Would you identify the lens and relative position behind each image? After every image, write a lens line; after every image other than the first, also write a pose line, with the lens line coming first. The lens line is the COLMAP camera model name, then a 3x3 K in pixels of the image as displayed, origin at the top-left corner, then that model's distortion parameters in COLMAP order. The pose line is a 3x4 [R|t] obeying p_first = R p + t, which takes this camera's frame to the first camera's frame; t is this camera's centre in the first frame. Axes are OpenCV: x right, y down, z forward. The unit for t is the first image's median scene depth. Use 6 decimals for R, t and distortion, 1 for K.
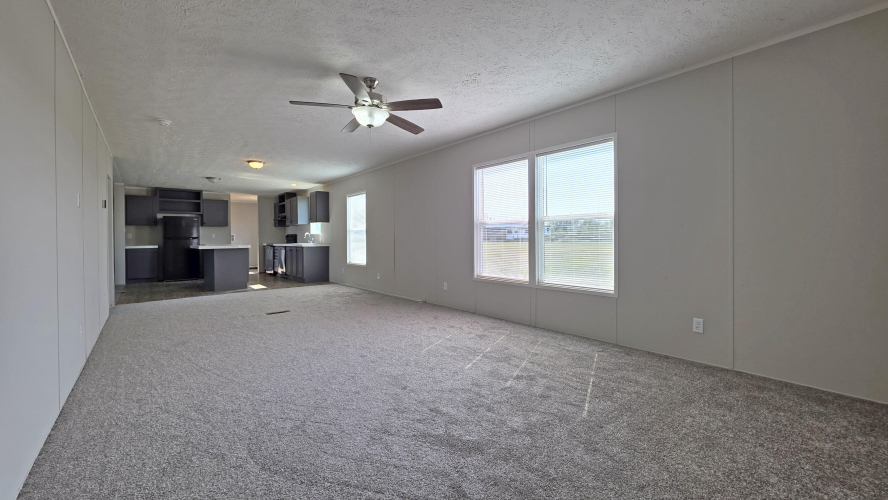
lens RADIAL K [[376.0, 0, 449.4], [0, 376.0, 237.6], [0, 0, 1]] dist [0.002294, 0.000336]
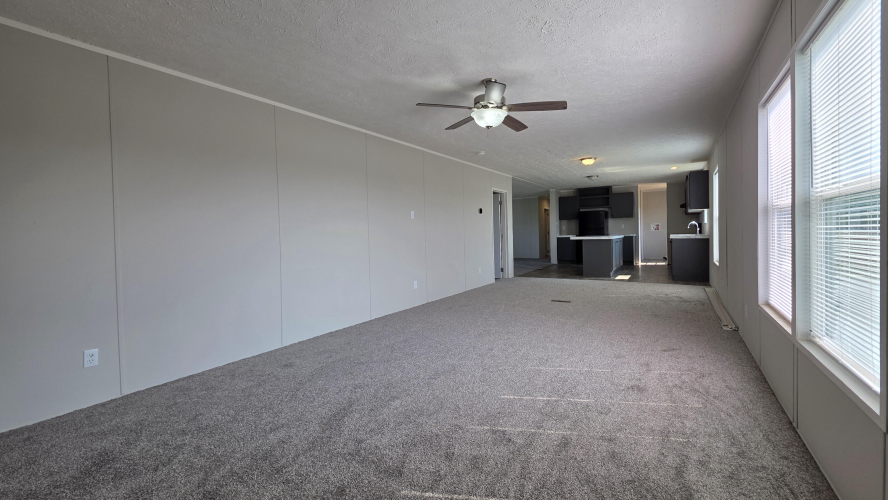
lens RADIAL K [[376.0, 0, 449.4], [0, 376.0, 237.6], [0, 0, 1]] dist [0.002294, 0.000336]
pose [[0.245136, 0.019495, -0.969293, 0.419371], [0.021212, 0.999451, 0.025466, -0.014740], [0.969257, -0.026803, 0.244588, 0.356249]]
